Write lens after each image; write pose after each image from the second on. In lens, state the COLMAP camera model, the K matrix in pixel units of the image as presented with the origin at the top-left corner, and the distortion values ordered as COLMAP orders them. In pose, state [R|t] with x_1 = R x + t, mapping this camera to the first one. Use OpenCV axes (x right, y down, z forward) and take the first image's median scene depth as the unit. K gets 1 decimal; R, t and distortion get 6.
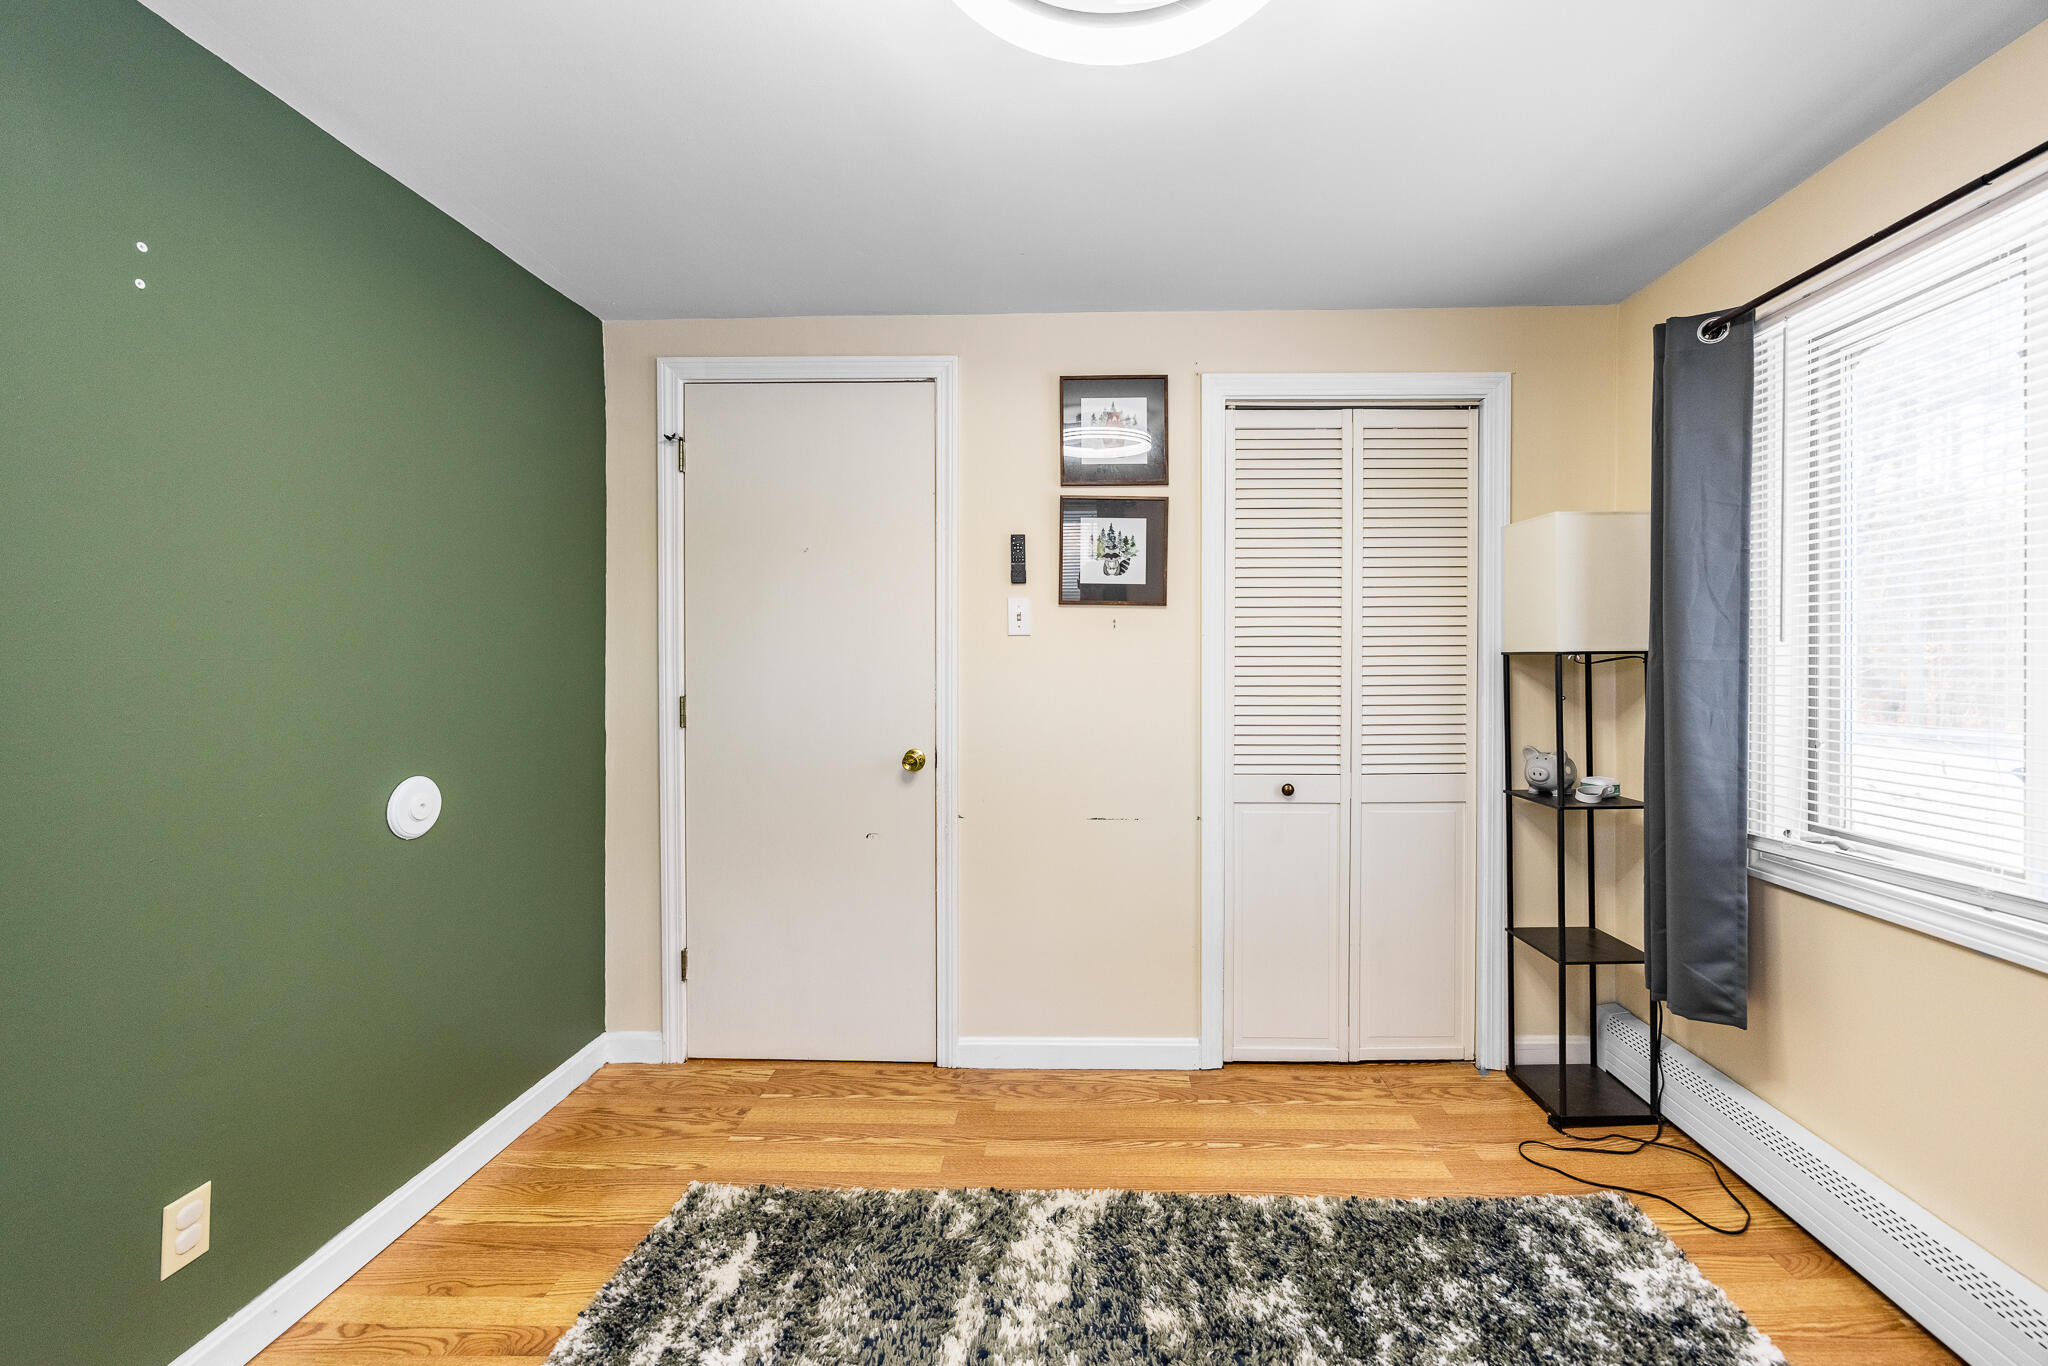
lens RADIAL K [[791.4, 0, 1079.5], [0, 791.4, 663.1], [0, 0, 1]] dist [0.001760, -0.000027]
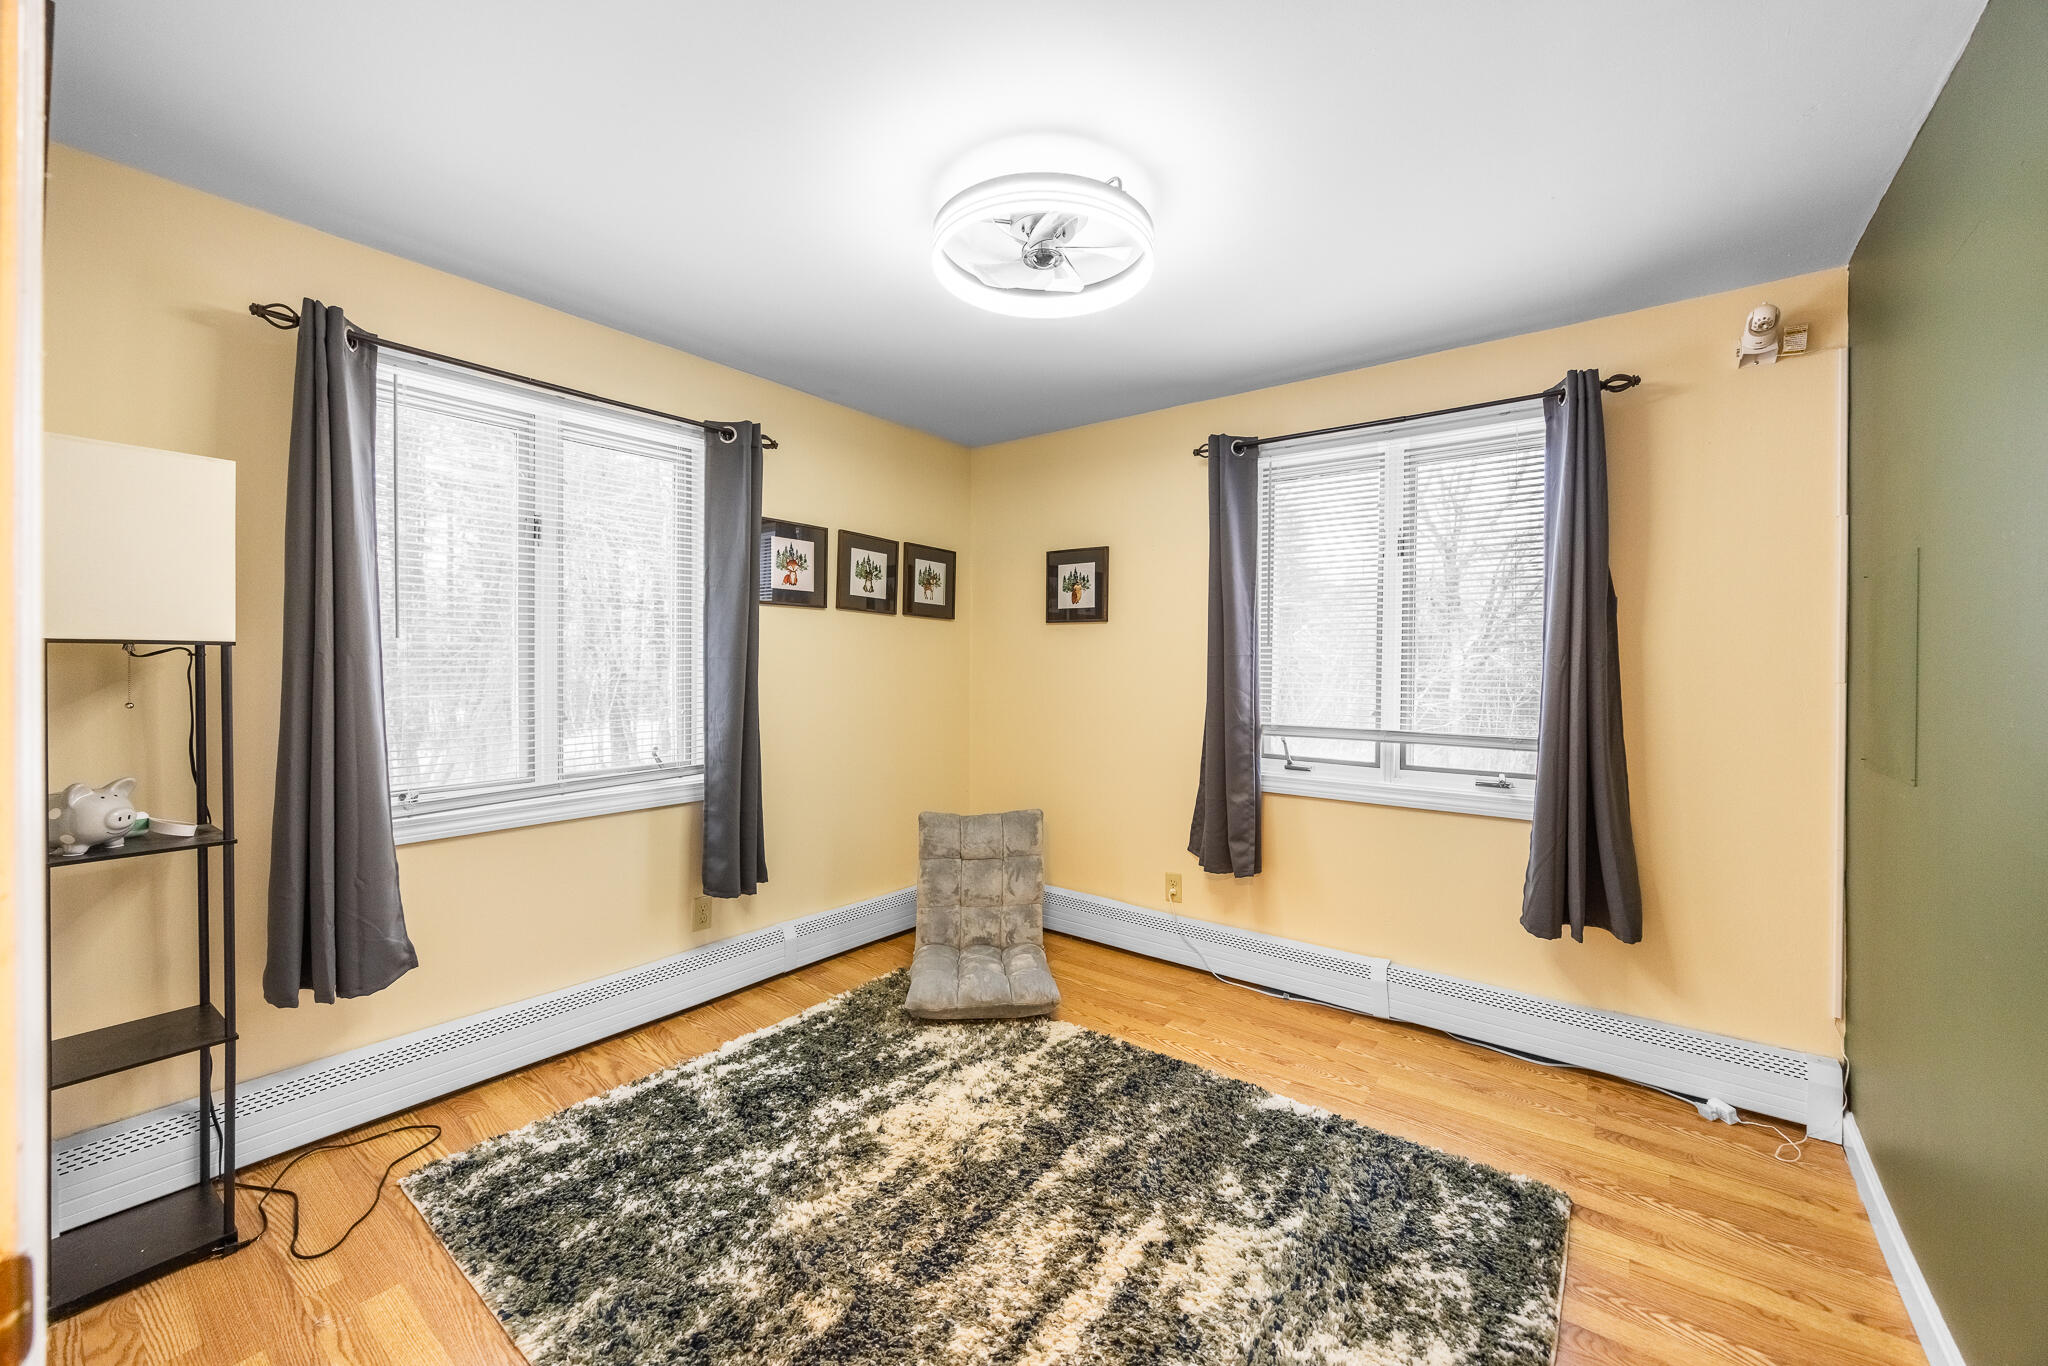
lens RADIAL K [[791.4, 0, 1019.7], [0, 791.4, 672.6], [0, 0, 1]] dist [0.001760, -0.000027]
pose [[-0.809772, -0.003822, 0.586733, -0.623519], [0.001100, 0.999967, 0.008032, 0.011435], [-0.586744, 0.007150, -0.809741, 1.518199]]
